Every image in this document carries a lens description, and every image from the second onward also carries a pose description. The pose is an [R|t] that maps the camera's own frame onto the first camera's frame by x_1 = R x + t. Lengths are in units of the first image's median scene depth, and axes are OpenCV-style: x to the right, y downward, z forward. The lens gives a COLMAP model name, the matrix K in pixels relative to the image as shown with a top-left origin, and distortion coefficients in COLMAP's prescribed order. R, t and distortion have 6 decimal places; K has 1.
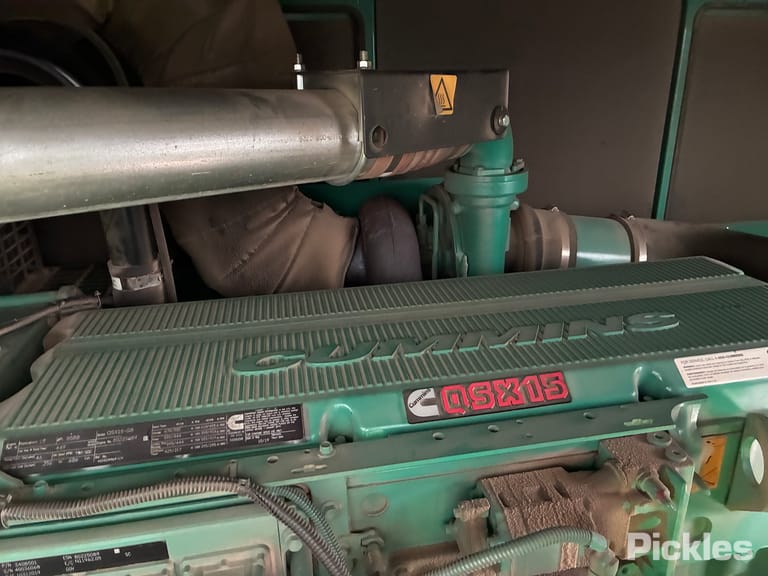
lens RADIAL K [[589.6, 0, 388.3], [0, 589.6, 287.8], [0, 0, 1]] dist [0.002785, -0.004992]
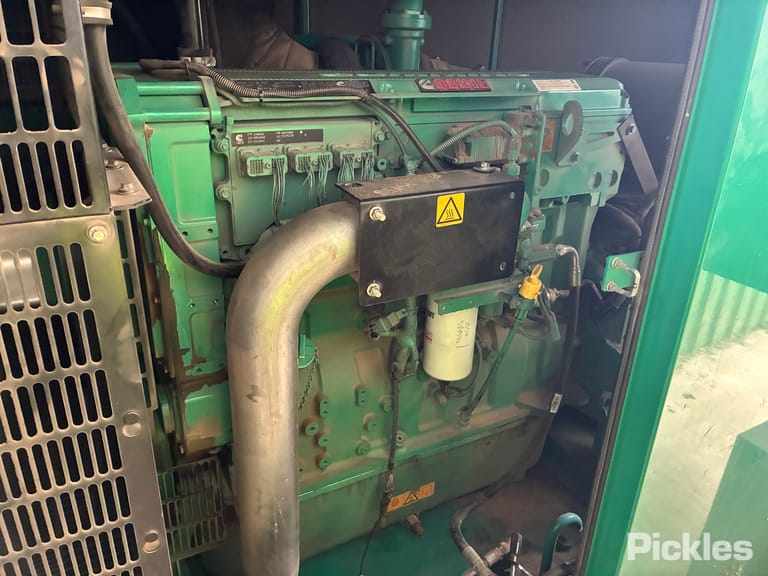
lens RADIAL K [[589.6, 0, 388.3], [0, 589.6, 287.8], [0, 0, 1]] dist [0.002785, -0.004992]
pose [[0.945054, -0.075979, 0.317963, -0.665203], [0.066073, 0.996937, 0.041839, 0.704643], [-0.320168, -0.018531, 0.947179, -0.752896]]
